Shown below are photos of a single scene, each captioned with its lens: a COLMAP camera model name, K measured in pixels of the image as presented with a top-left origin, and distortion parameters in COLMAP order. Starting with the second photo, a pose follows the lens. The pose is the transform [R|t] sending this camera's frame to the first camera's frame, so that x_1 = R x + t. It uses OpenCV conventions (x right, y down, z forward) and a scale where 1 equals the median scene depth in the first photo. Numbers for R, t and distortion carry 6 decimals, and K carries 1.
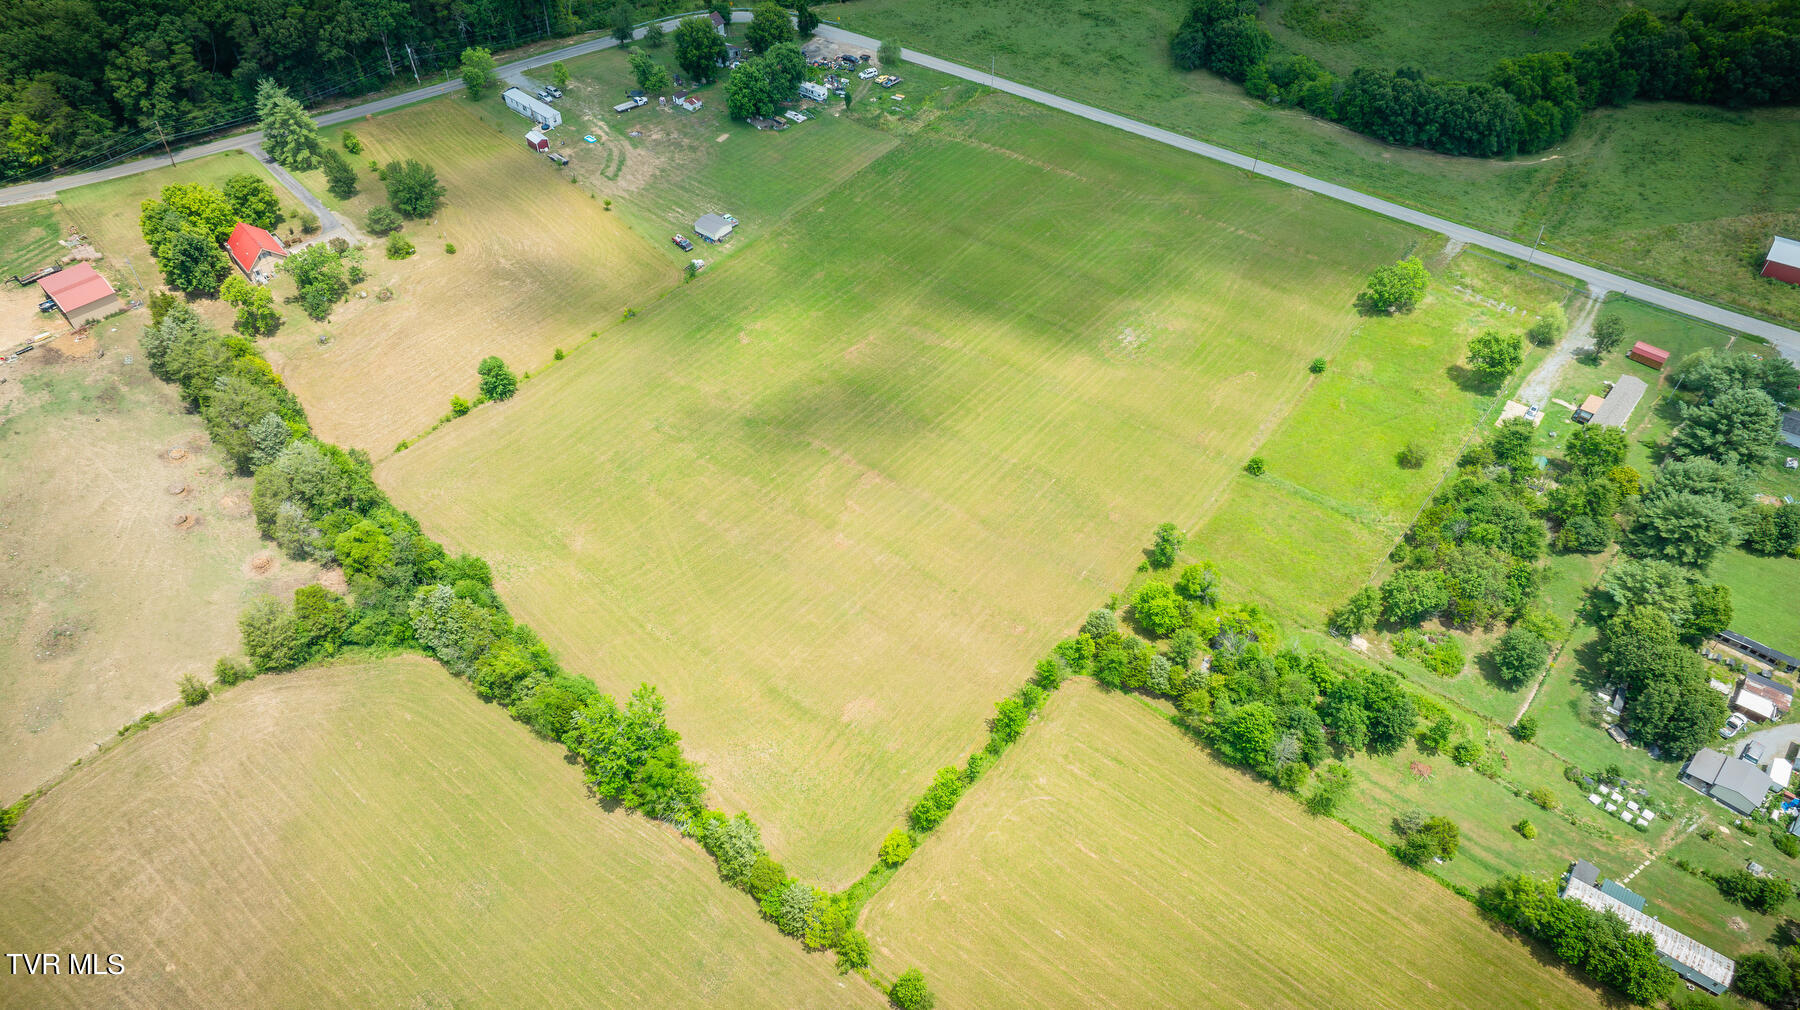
lens RADIAL K [[1272.9, 0, 904.3], [0, 1272.9, 485.2], [0, 0, 1]] dist [-0.054646, 0.081301]
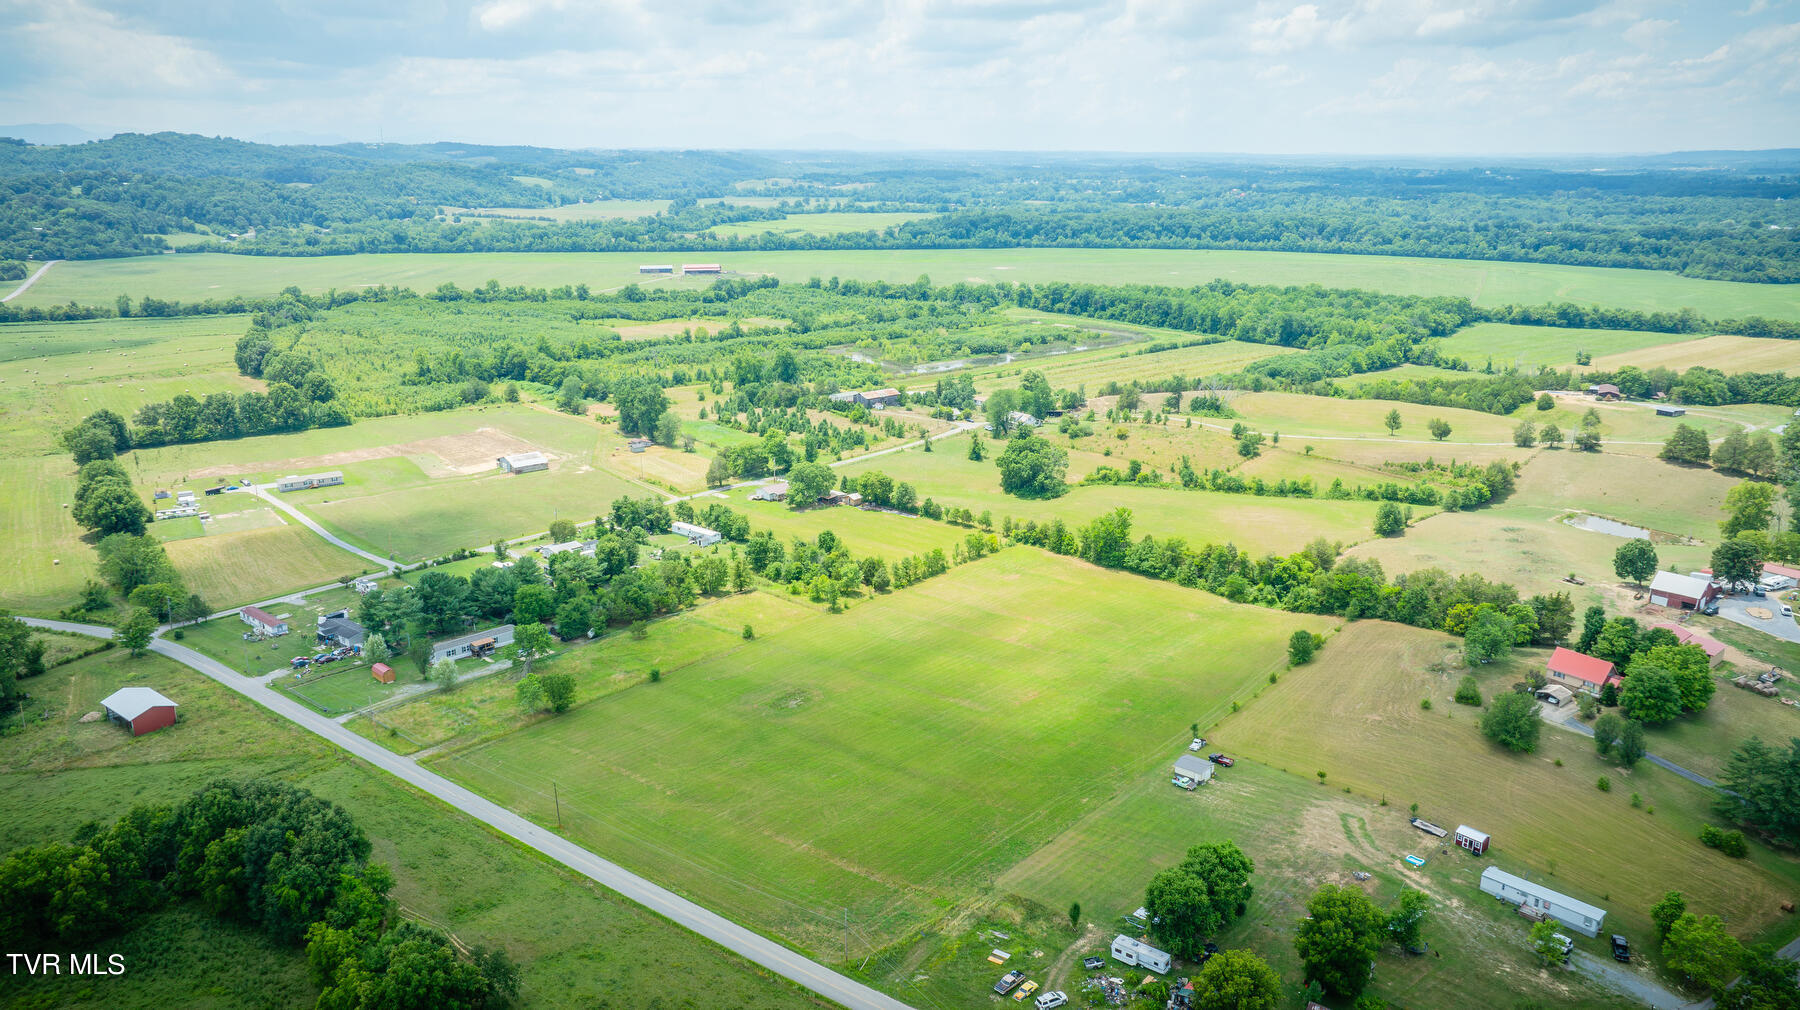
lens RADIAL K [[1252.7, 0, 905.2], [0, 1252.7, 510.5], [0, 0, 1]] dist [-0.016756, 0.026461]
pose [[-0.997894, -0.014479, 0.063228, 0.007131], [0.048541, 0.479895, 0.875982, -1.328559], [-0.043026, 0.877207, -0.478181, 1.535161]]
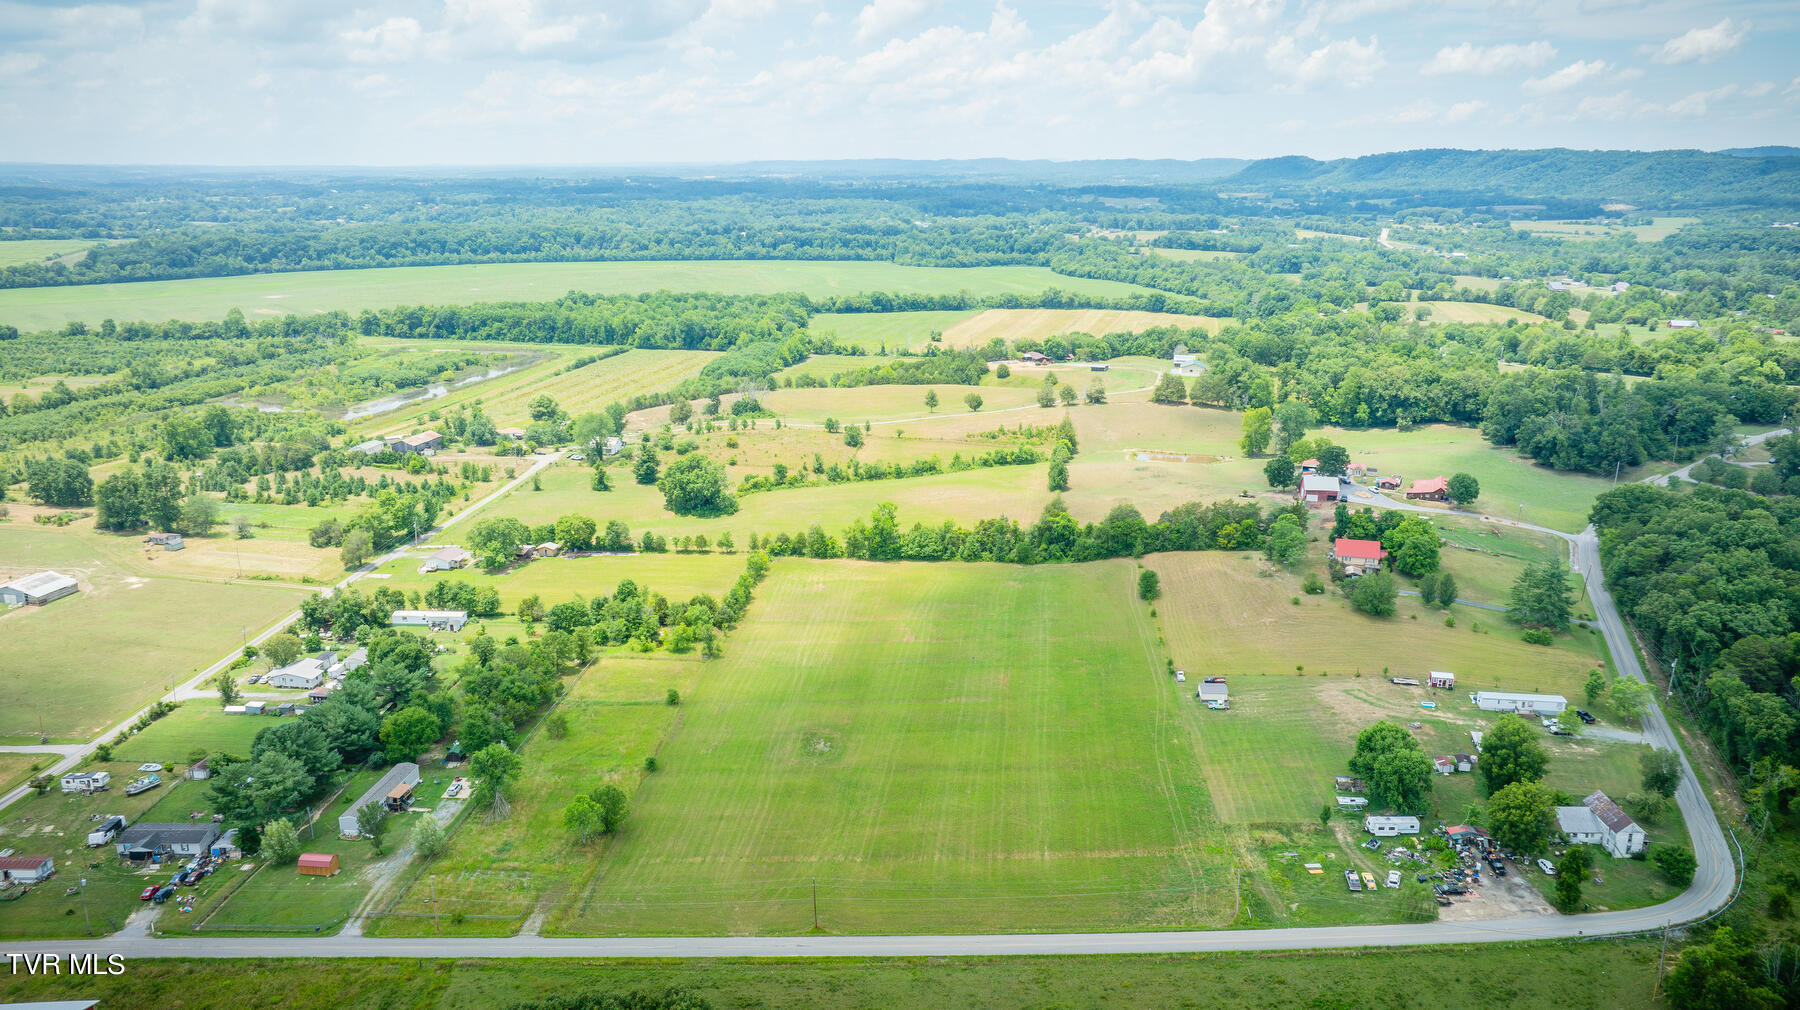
lens RADIAL K [[1265.2, 0, 900.3], [0, 1265.2, 496.2], [0, 0, 1]] dist [-0.048155, 0.059247]
pose [[-0.829397, 0.147836, -0.538744, 0.748860], [-0.394252, 0.528354, 0.751936, -1.192134], [0.395810, 0.836054, -0.379931, 1.392409]]
